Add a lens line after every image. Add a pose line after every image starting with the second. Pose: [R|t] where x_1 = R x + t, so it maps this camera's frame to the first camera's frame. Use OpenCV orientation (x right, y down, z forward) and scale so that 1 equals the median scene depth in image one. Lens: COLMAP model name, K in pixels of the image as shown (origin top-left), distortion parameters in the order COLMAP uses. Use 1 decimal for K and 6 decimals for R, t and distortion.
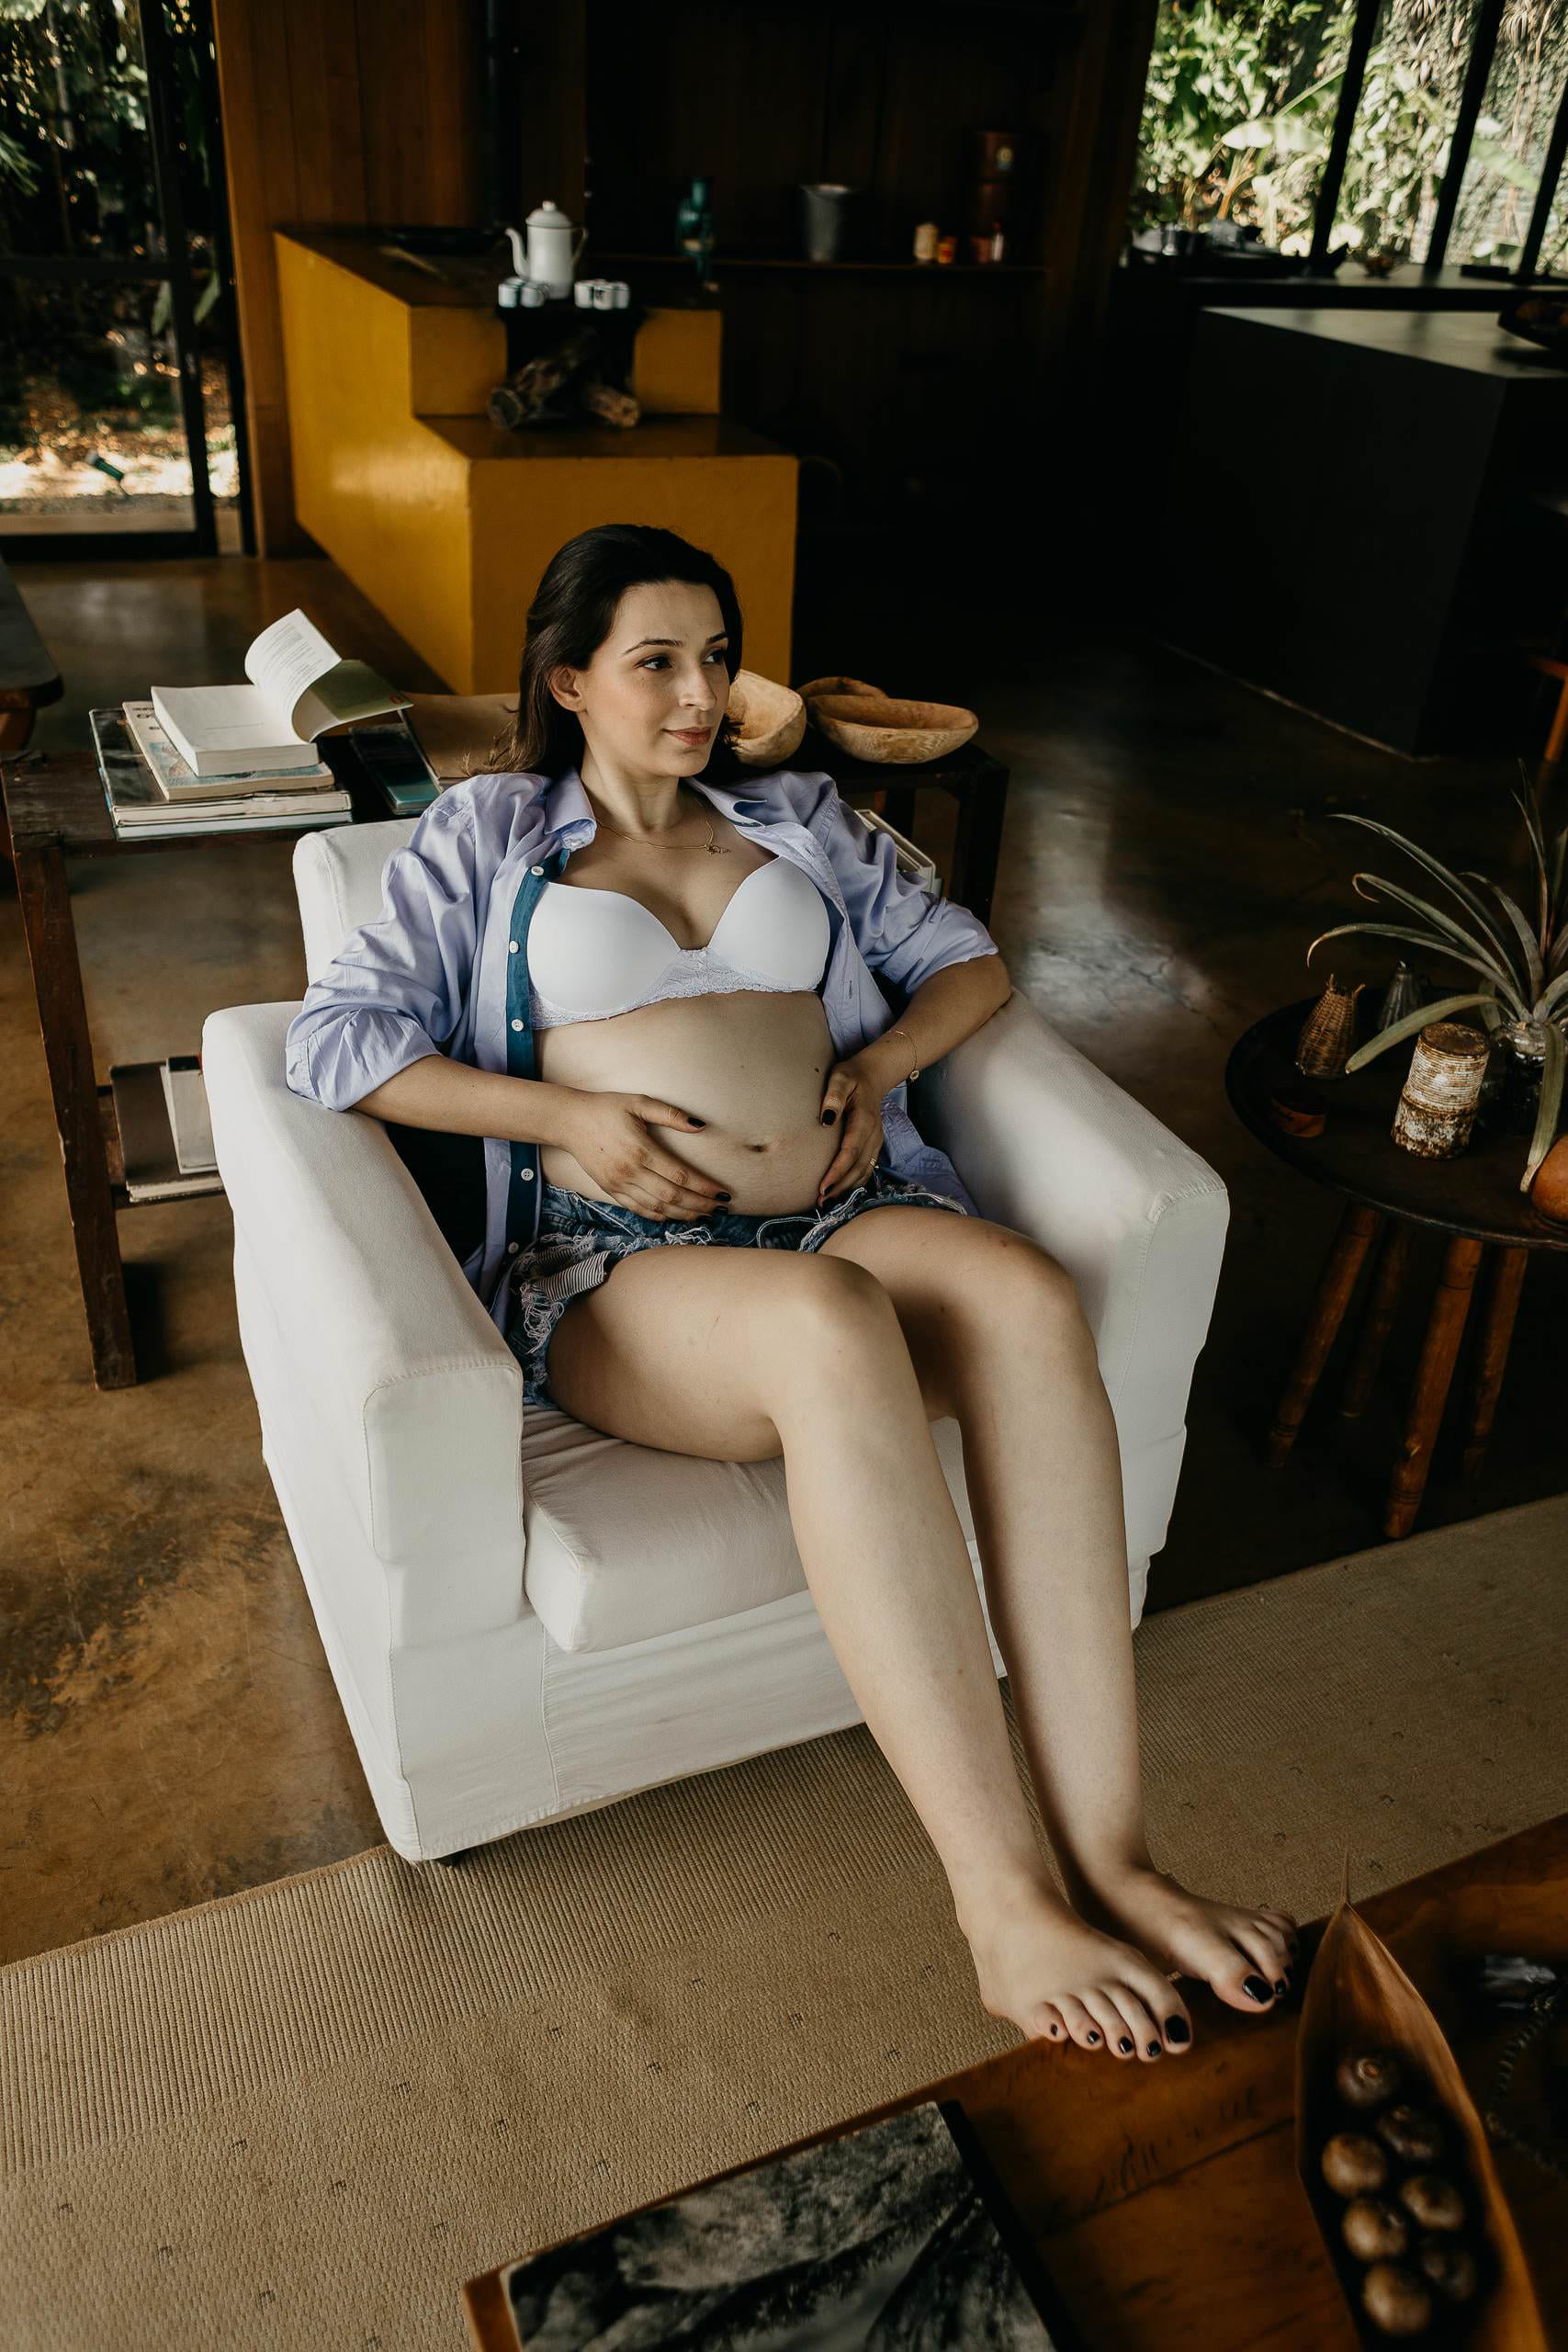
lens RADIAL K [[1829.2, 0, 785.9], [0, 1829.2, 1171.0], [0, 0, 1]] dist [0.032862, -0.010366]
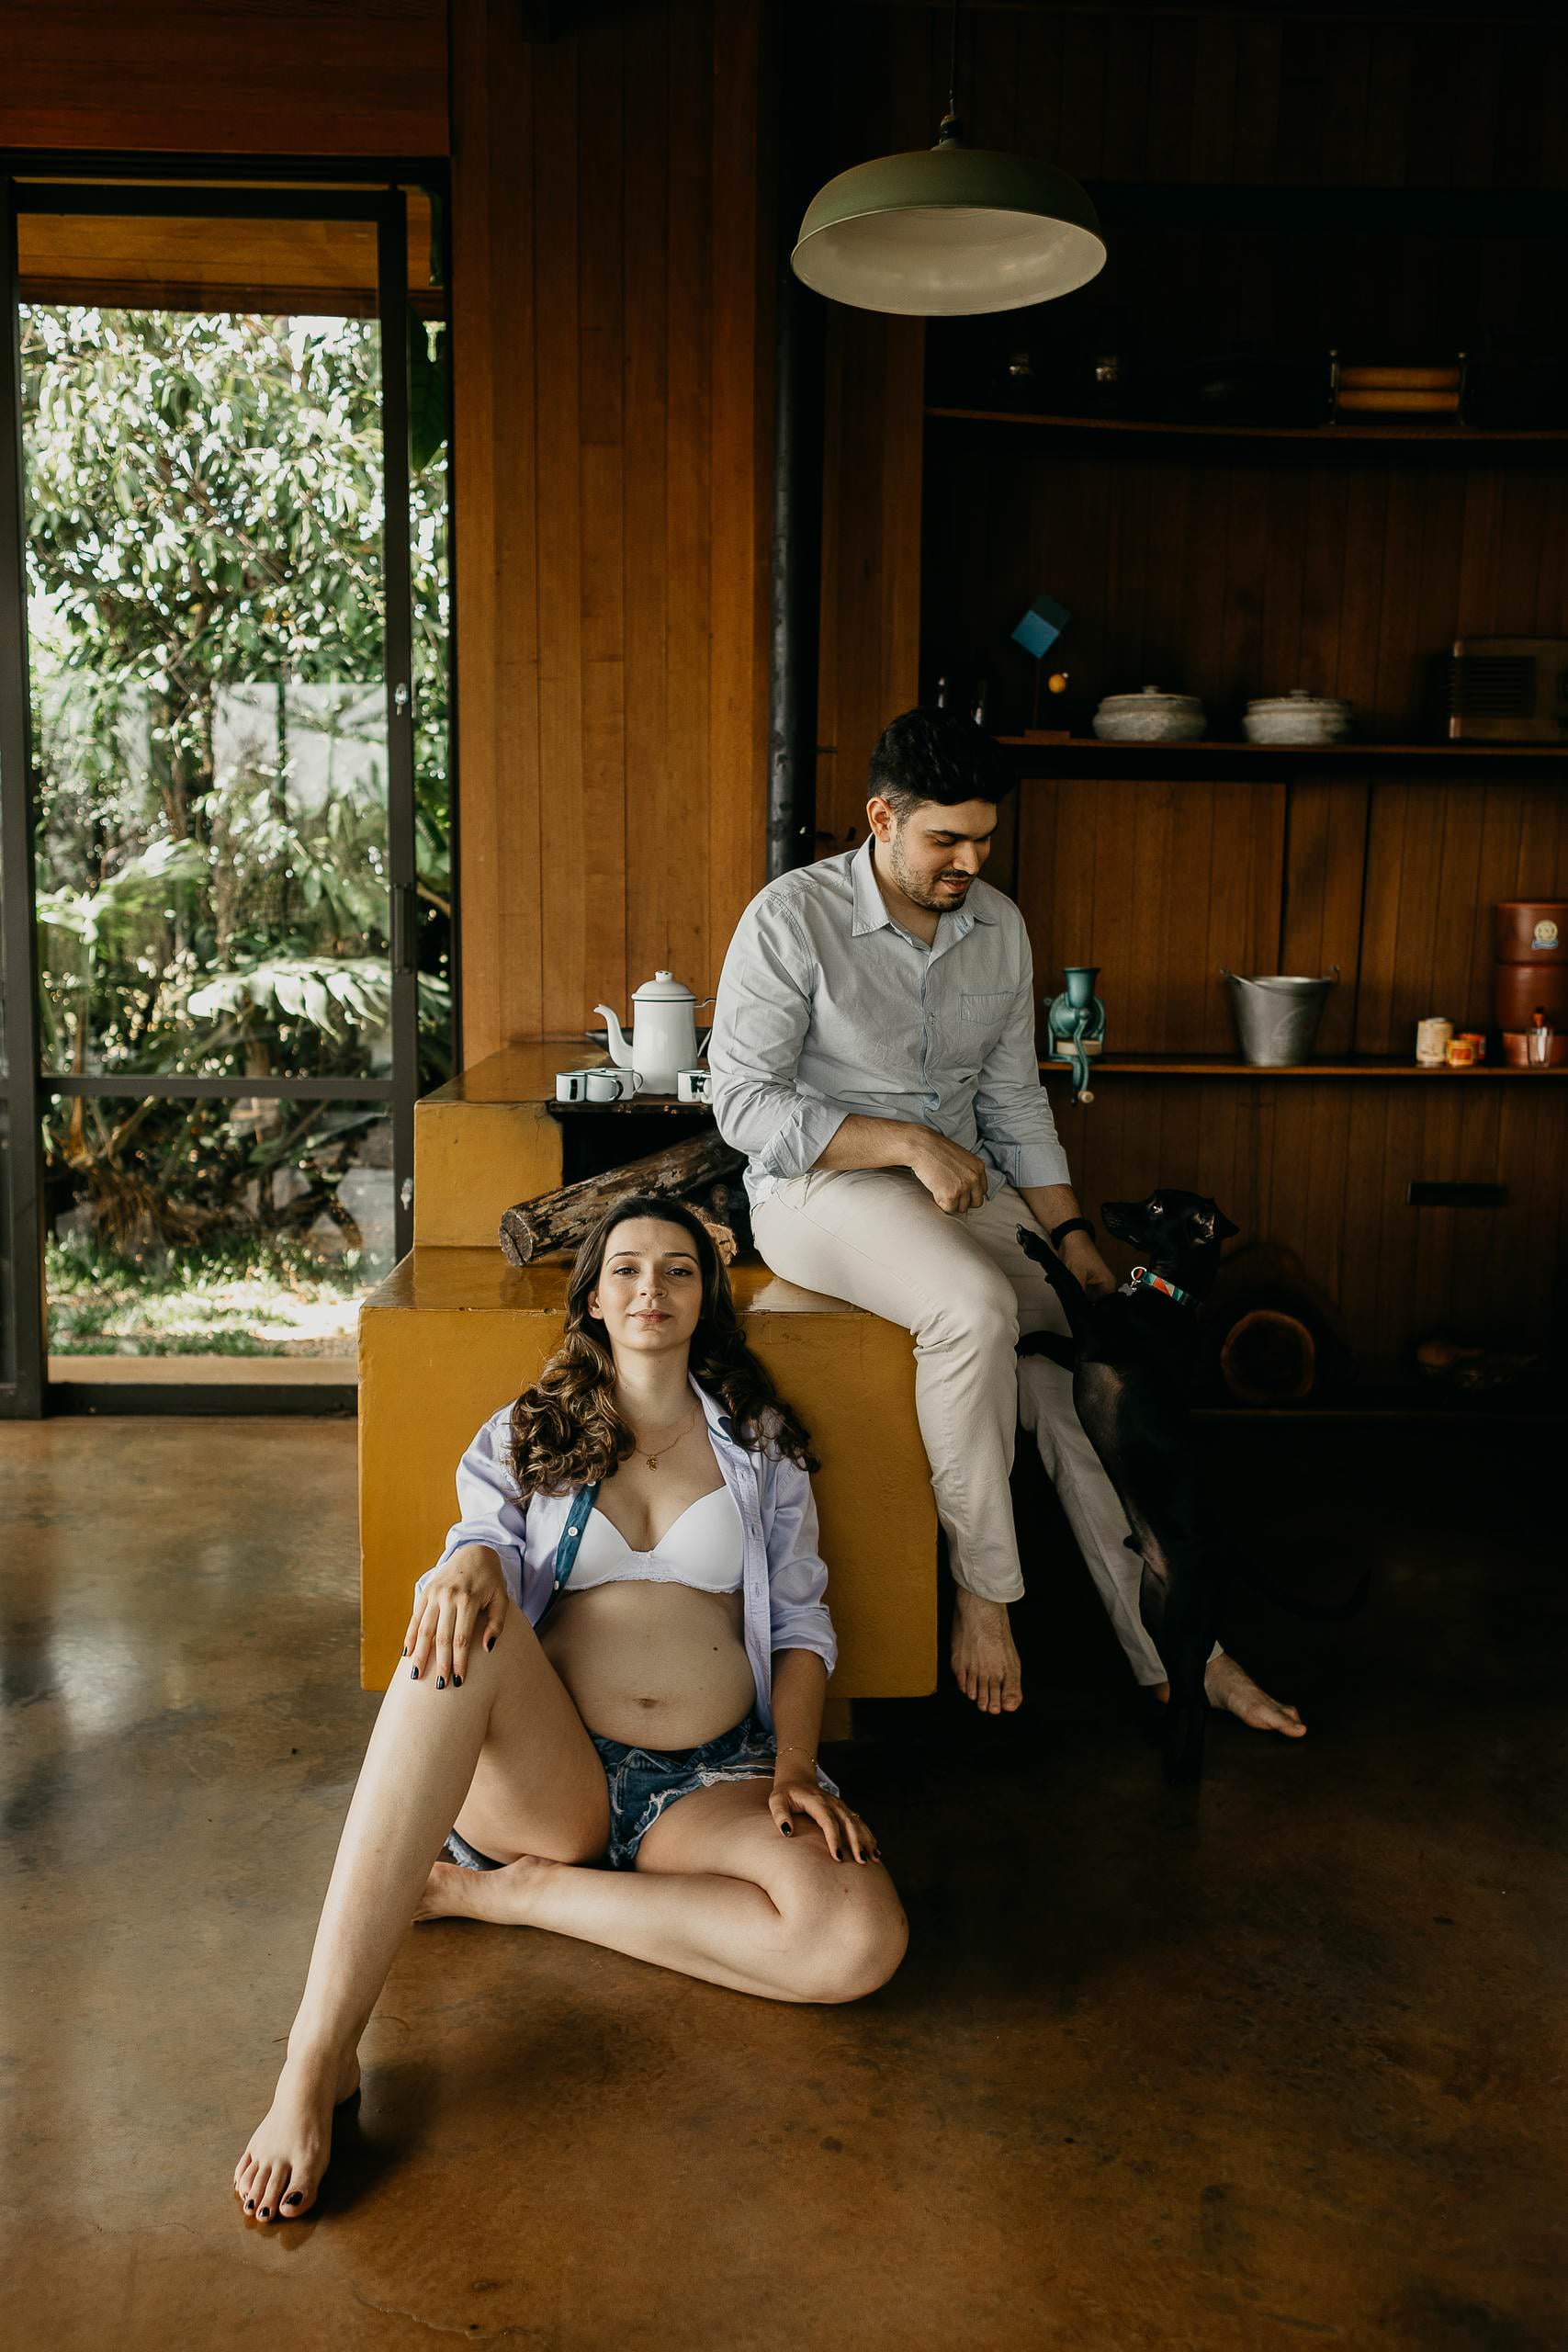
lens RADIAL K [[1829.2, 0, 785.9], [0, 1829.2, 1171.0], [0, 0, 1]] dist [0.032862, -0.010366]
pose [[0.906177, 0.001069, -0.422896, 0.153427], [-0.179494, 0.906426, -0.382327, -0.144169], [0.382916, 0.422364, 0.821574, 0.348025]]
